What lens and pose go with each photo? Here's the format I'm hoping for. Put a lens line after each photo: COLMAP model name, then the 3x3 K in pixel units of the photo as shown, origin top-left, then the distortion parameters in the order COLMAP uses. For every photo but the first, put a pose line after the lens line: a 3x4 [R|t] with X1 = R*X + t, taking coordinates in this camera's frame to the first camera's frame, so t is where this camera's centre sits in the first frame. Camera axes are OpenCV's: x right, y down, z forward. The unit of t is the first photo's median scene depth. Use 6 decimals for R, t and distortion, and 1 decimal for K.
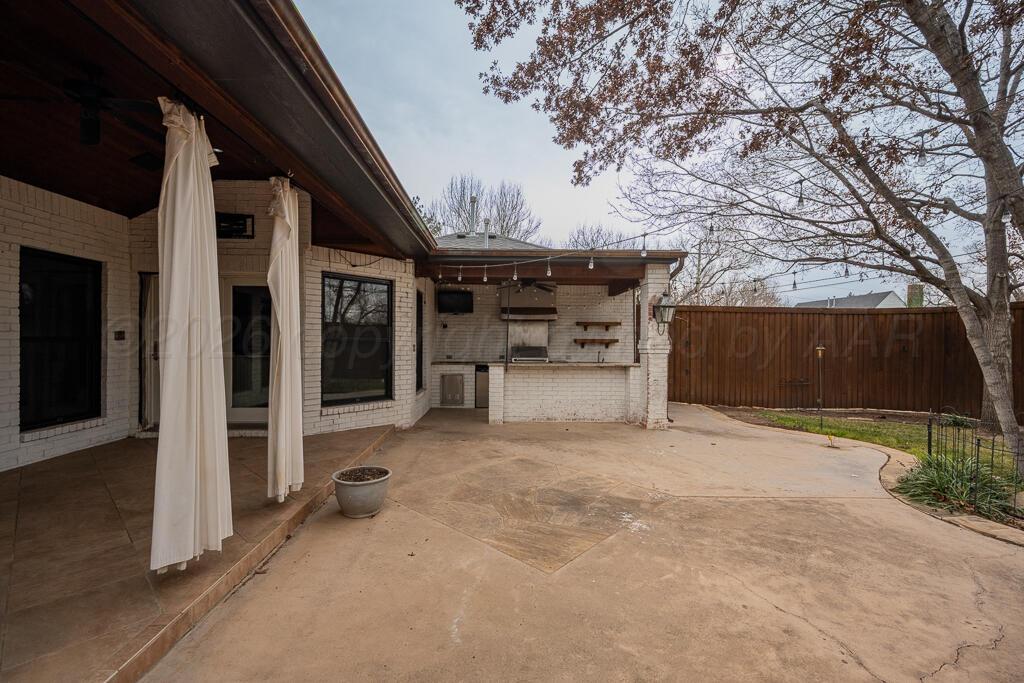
lens RADIAL K [[435.3, 0, 510.2], [0, 435.3, 341.7], [0, 0, 1]] dist [-0.000649, -0.000035]
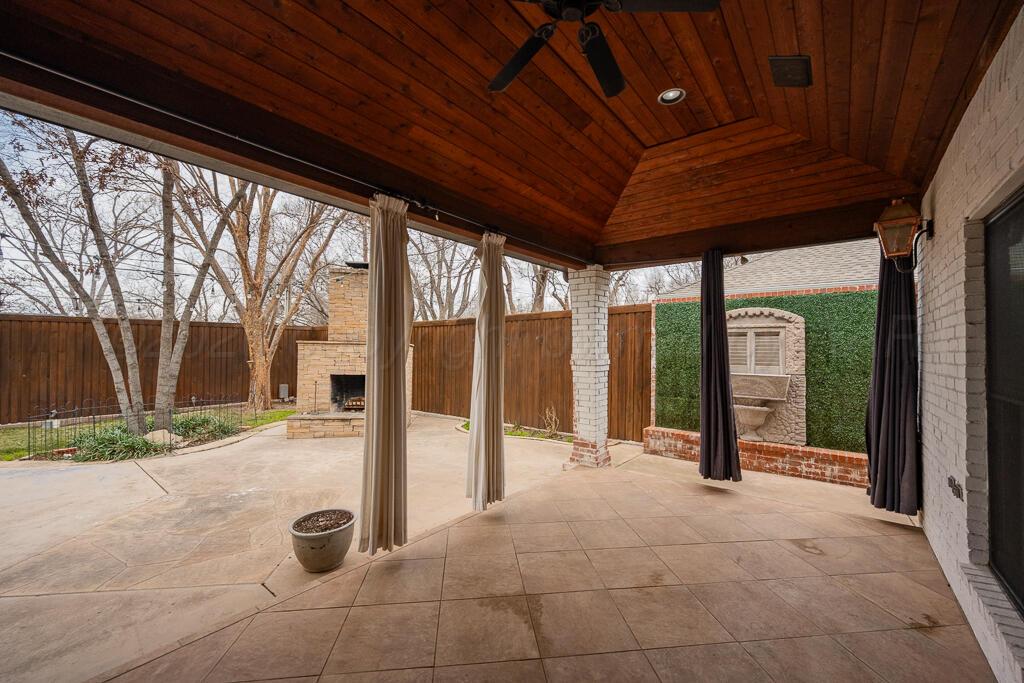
lens RADIAL K [[402.4, 0, 514.5], [0, 402.4, 346.5], [0, 0, 1]] dist [-0.001766, -0.000059]
pose [[-0.759323, -0.006944, 0.650676, -1.051894], [-0.010877, 0.999939, -0.002021, -0.053447], [-0.650622, -0.008612, -0.759352, 1.232646]]
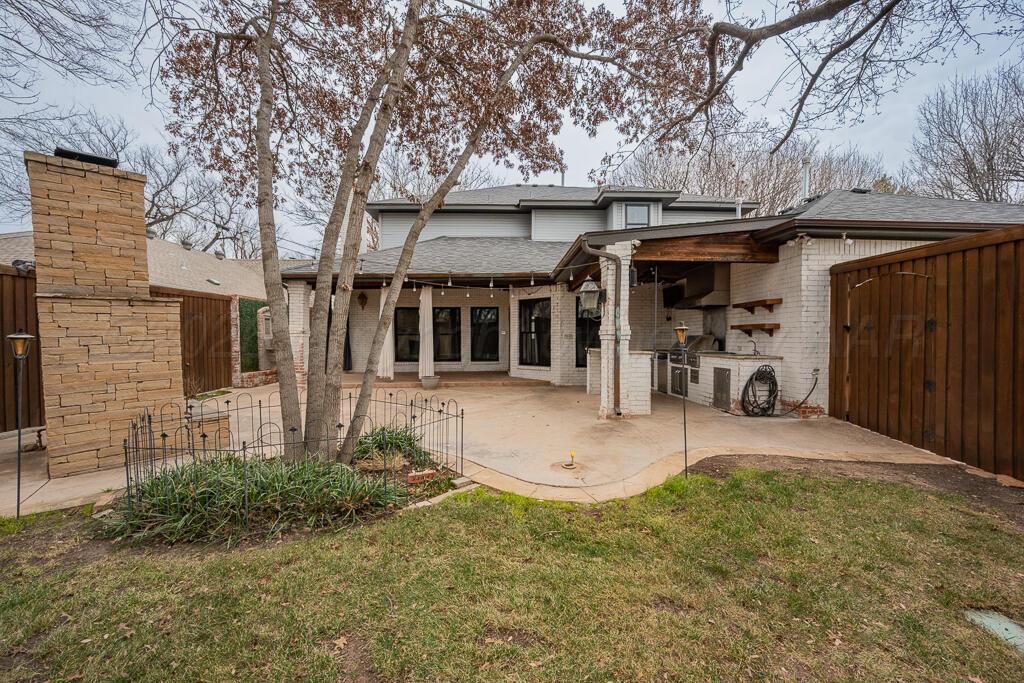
lens RADIAL K [[402.4, 0, 505.3], [0, 402.4, 339.4], [0, 0, 1]] dist [-0.001766, -0.000059]
pose [[-0.024587, -0.009847, -0.999649, 2.063824], [0.001102, 0.999951, -0.009877, 0.059403], [0.999697, -0.001344, -0.024575, 1.337147]]
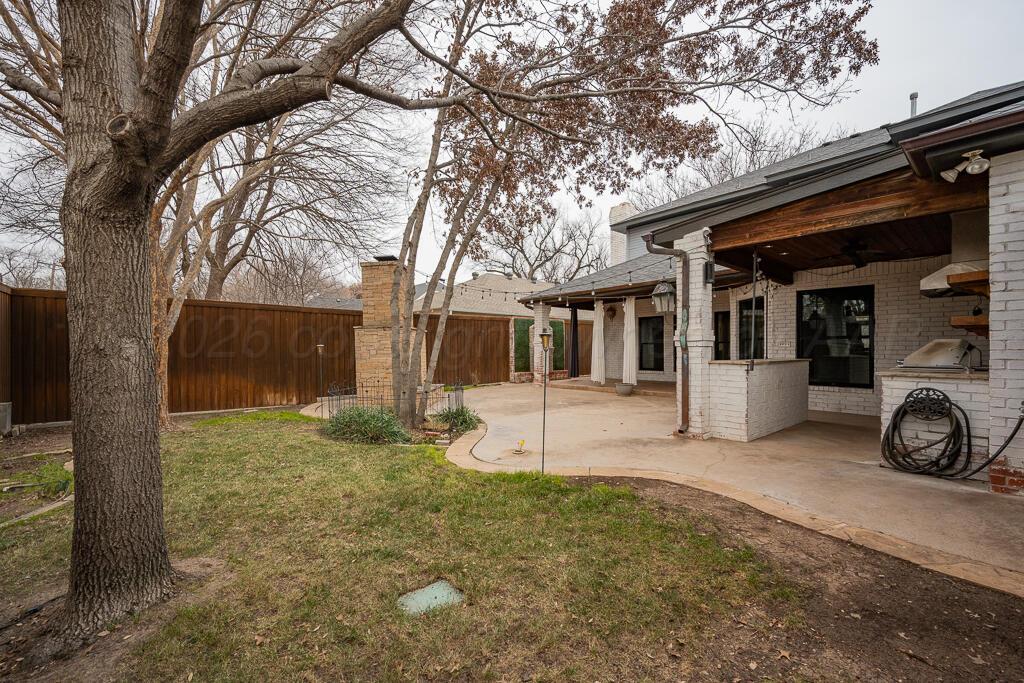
lens RADIAL K [[402.4, 0, 500.5], [0, 402.4, 348.6], [0, 0, 1]] dist [-0.001766, -0.000059]
pose [[-0.792108, -0.013180, -0.610239, 1.807002], [-0.009170, 0.999911, -0.009692, 0.071264], [0.610312, -0.002081, -0.792158, 2.466400]]
